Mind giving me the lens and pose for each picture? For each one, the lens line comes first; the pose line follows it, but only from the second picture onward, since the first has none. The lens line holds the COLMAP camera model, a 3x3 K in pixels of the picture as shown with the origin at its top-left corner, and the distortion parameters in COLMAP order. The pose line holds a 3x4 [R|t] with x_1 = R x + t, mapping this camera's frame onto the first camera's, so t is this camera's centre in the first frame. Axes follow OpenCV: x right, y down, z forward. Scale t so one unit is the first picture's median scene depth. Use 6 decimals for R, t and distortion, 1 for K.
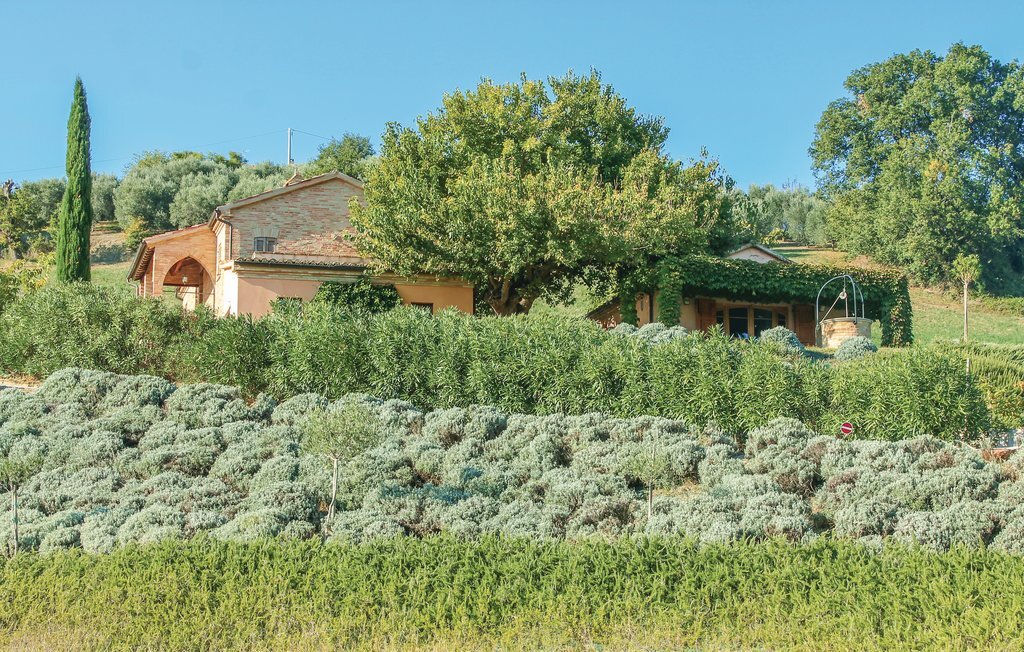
lens RADIAL K [[1880.8, 0, 512.0], [0, 1880.8, 326.0], [0, 0, 1]] dist [0.018385, 0.059766]
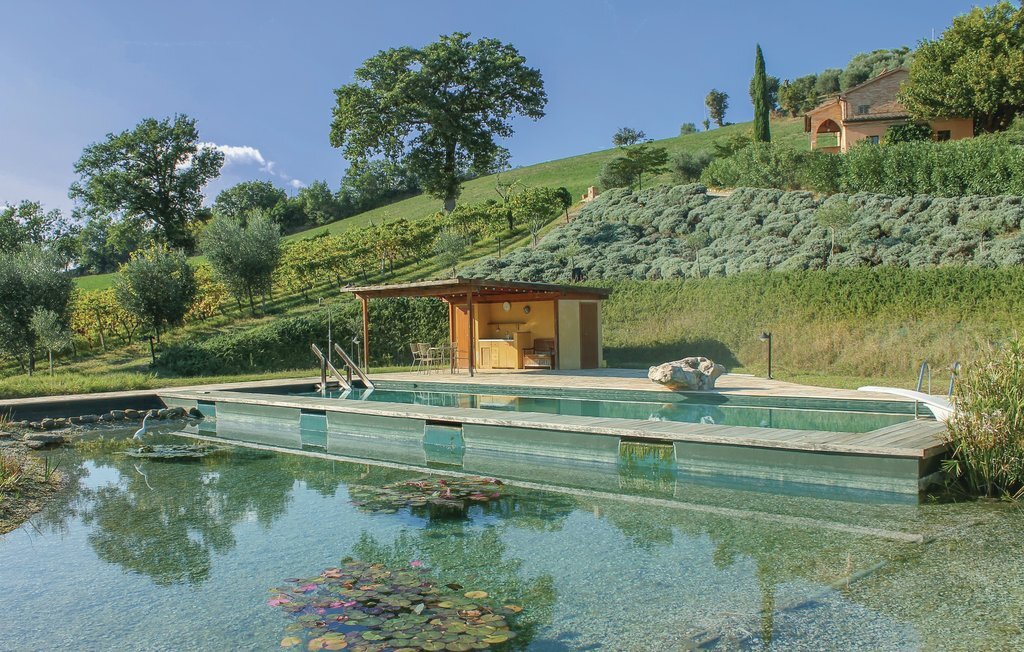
lens RADIAL K [[880.3, 0, 512.0], [0, 880.3, 326.0], [0, 0, 1]] dist [-0.167030, 0.188761]
pose [[0.837714, -0.006968, -0.546065, 0.106317], [0.114335, 0.979997, 0.162894, -0.016504], [0.534007, -0.198893, 0.821753, -0.002898]]
